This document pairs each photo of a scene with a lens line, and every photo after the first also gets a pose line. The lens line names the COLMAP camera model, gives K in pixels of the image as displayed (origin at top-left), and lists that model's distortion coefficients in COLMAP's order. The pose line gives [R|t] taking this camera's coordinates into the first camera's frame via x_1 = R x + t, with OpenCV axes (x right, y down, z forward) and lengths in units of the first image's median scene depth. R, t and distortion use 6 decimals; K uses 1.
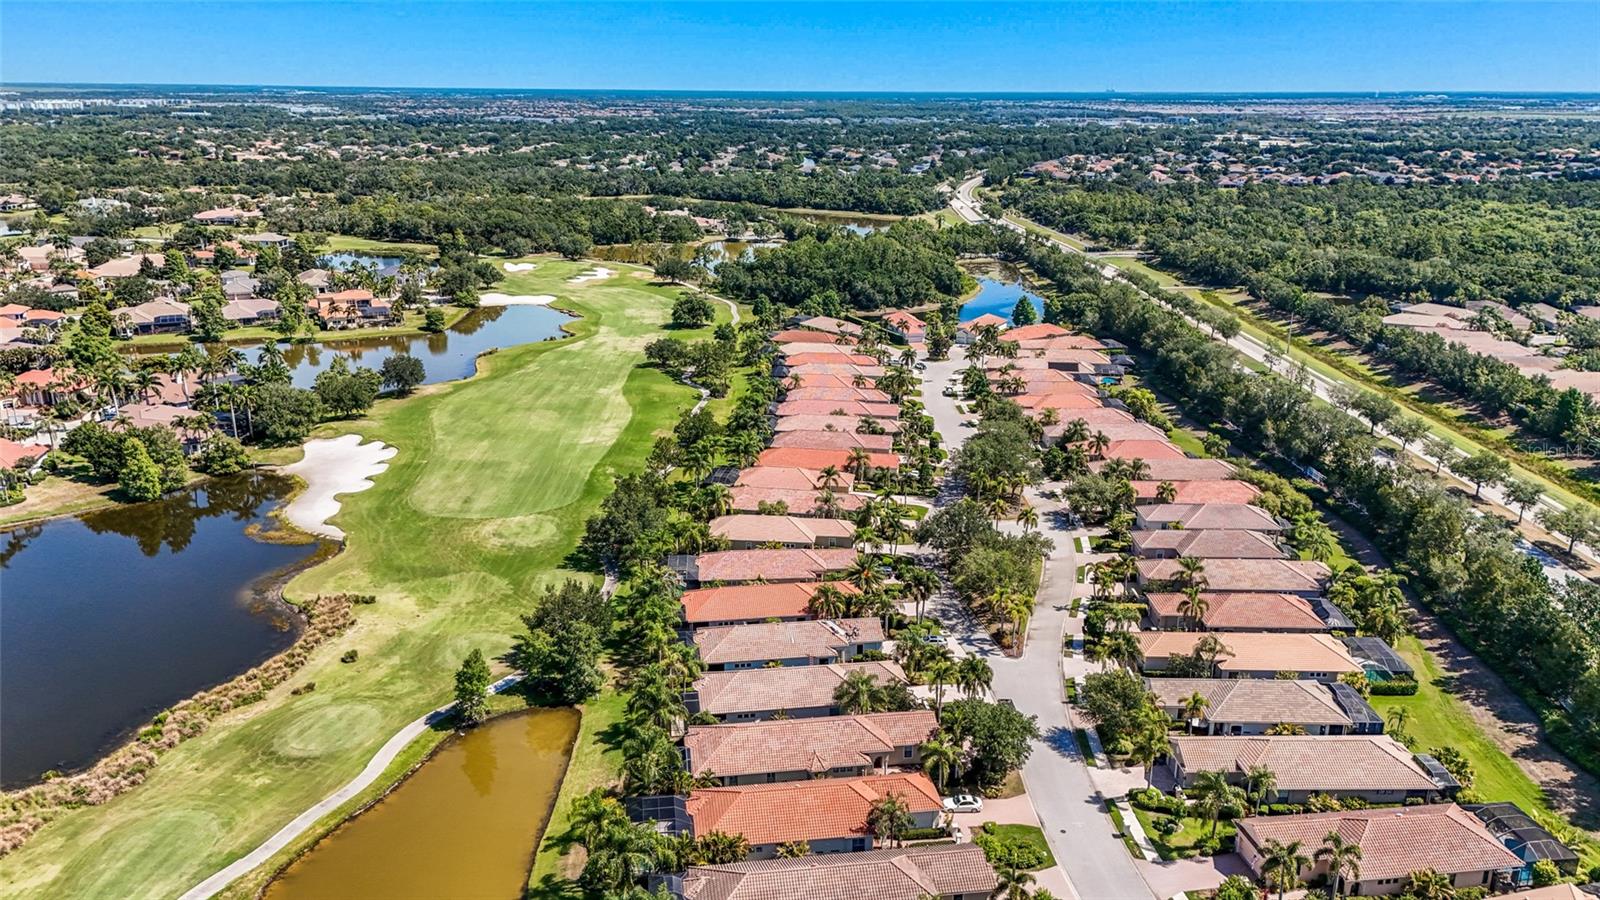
lens RADIAL K [[1174.5, 0, 800.0], [0, 1174.5, 450.0], [0, 0, 1]] dist [0.077376, -0.079496]
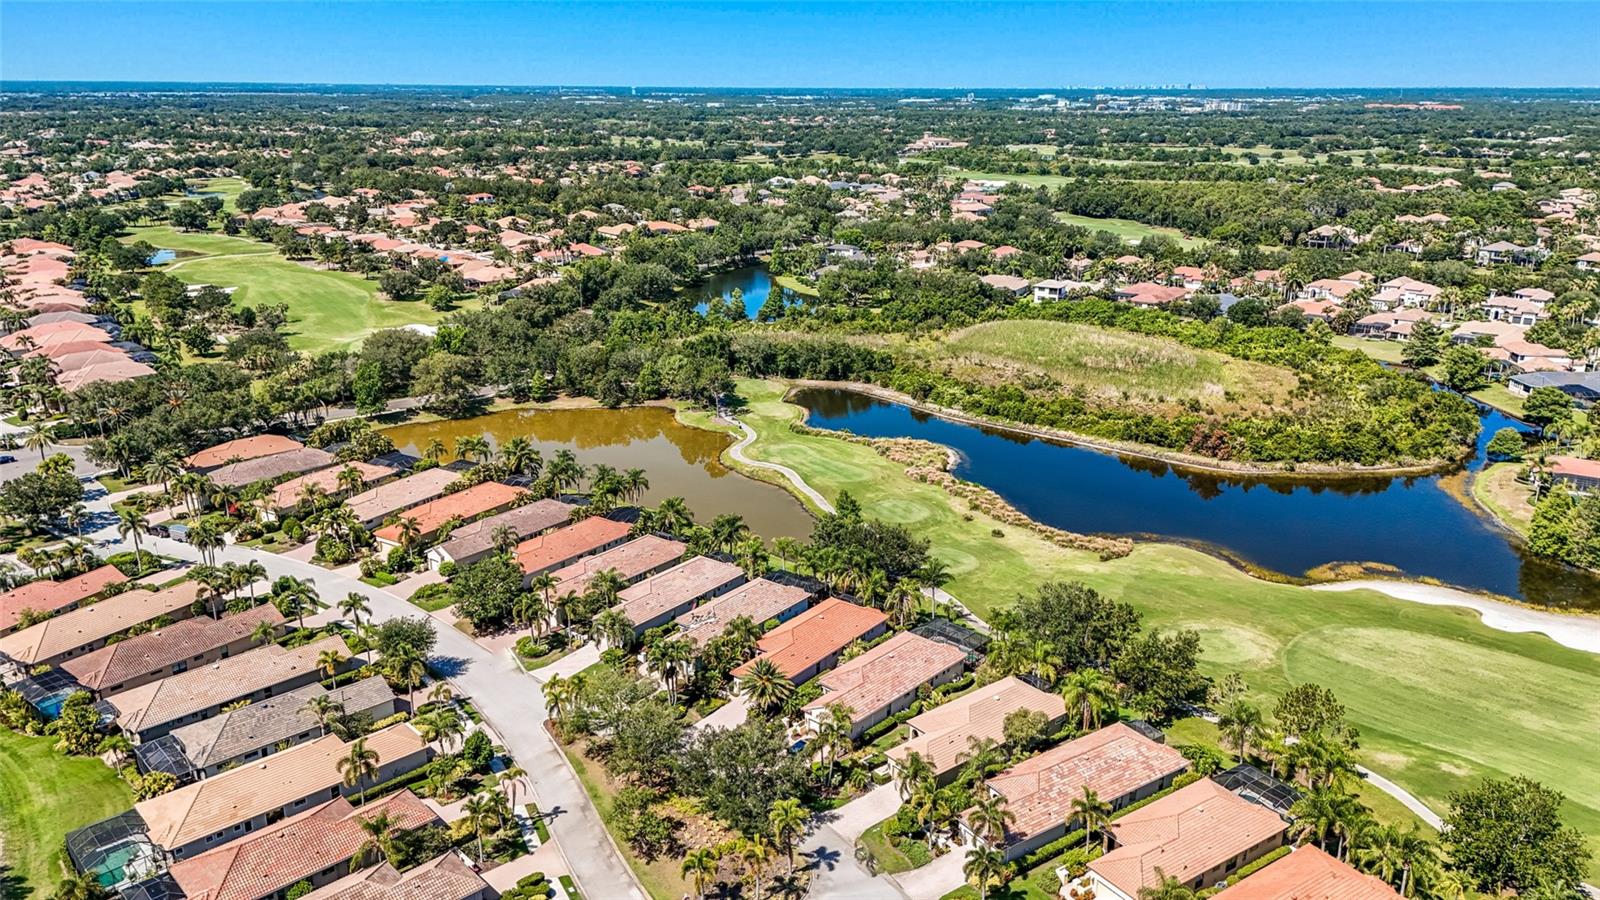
lens RADIAL K [[1174.5, 0, 805.9], [0, 1174.5, 442.9], [0, 0, 1]] dist [0.085199, -0.098968]
pose [[-0.725911, 0.189512, -0.661165, 0.298764], [-0.208514, 0.855412, 0.474123, -0.236978], [0.655420, 0.482033, -0.581437, 0.785512]]
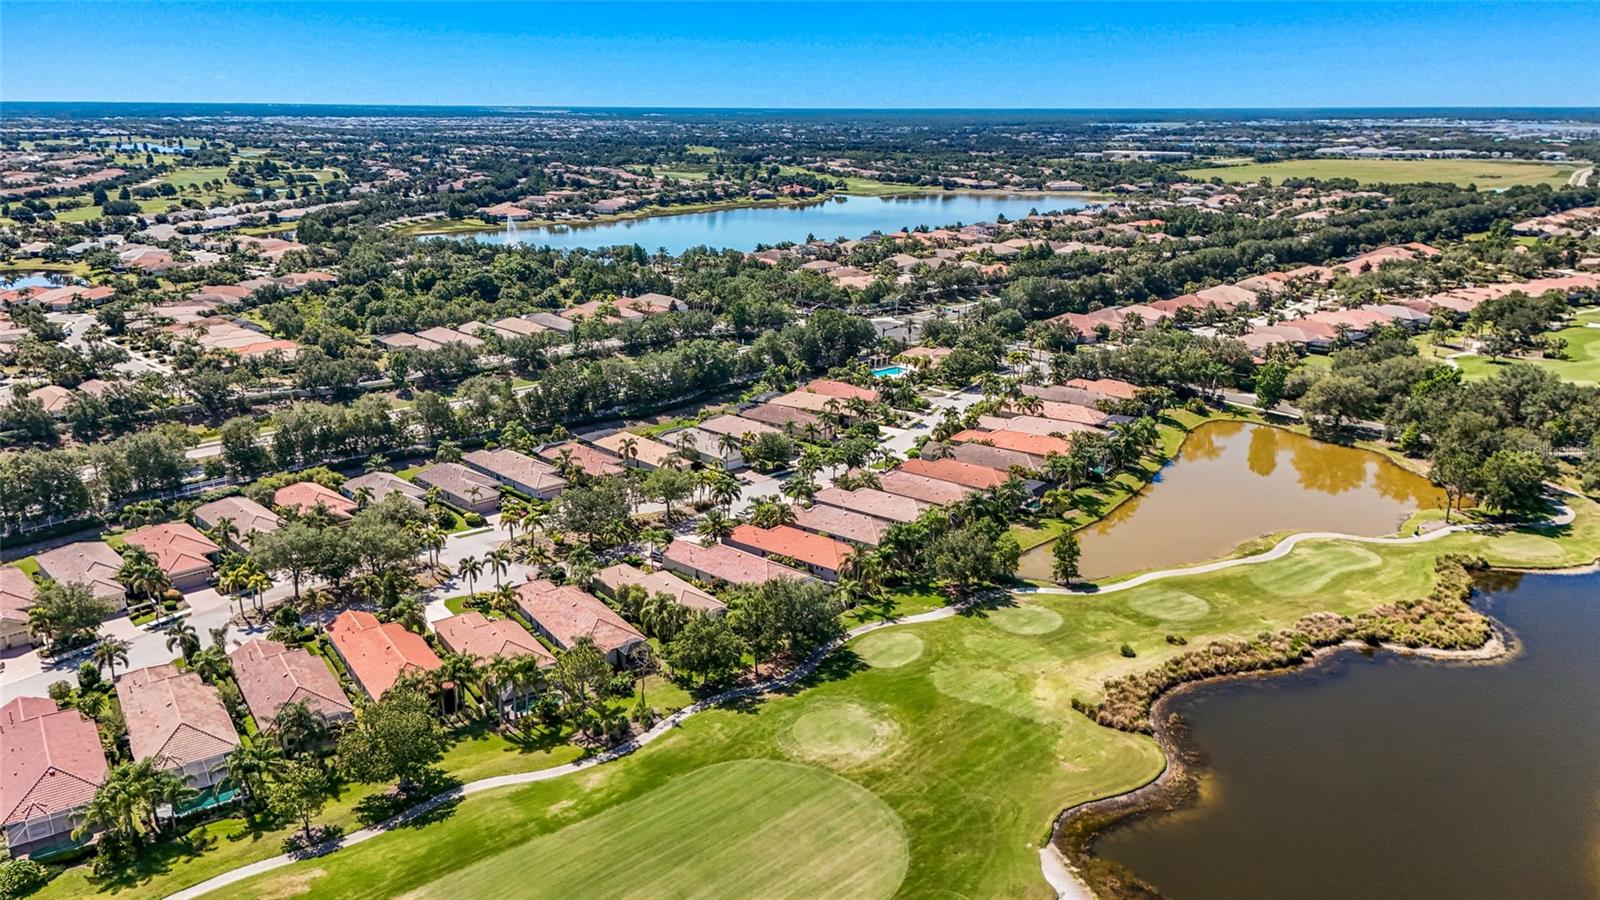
lens RADIAL K [[1174.5, 0, 805.9], [0, 1174.5, 442.9], [0, 0, 1]] dist [0.085199, -0.098968]
pose [[-0.698402, -0.206926, 0.685140, -0.435642], [0.201432, 0.861766, 0.465602, -0.270653], [-0.686775, 0.463186, -0.560177, 0.859120]]
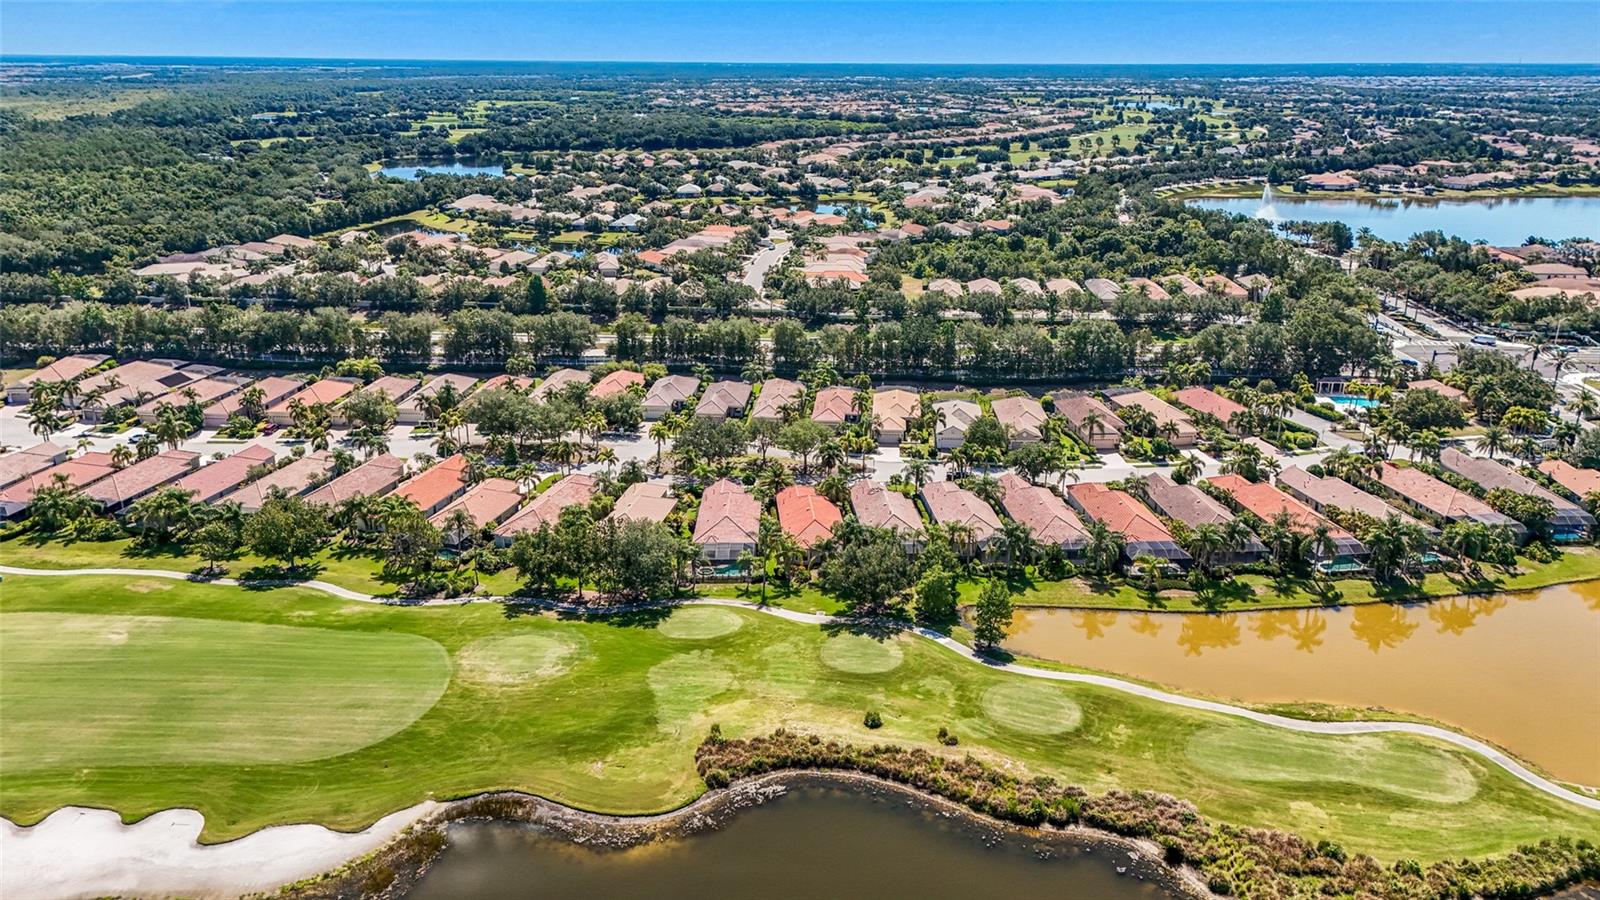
lens RADIAL K [[1174.5, 0, 800.0], [0, 1174.5, 450.0], [0, 0, 1]] dist [0.077376, -0.079496]
pose [[0.064294, -0.319450, 0.945420, -0.578182], [0.288892, 0.912772, 0.288772, -0.140651], [-0.955200, 0.254558, 0.150972, 0.438361]]
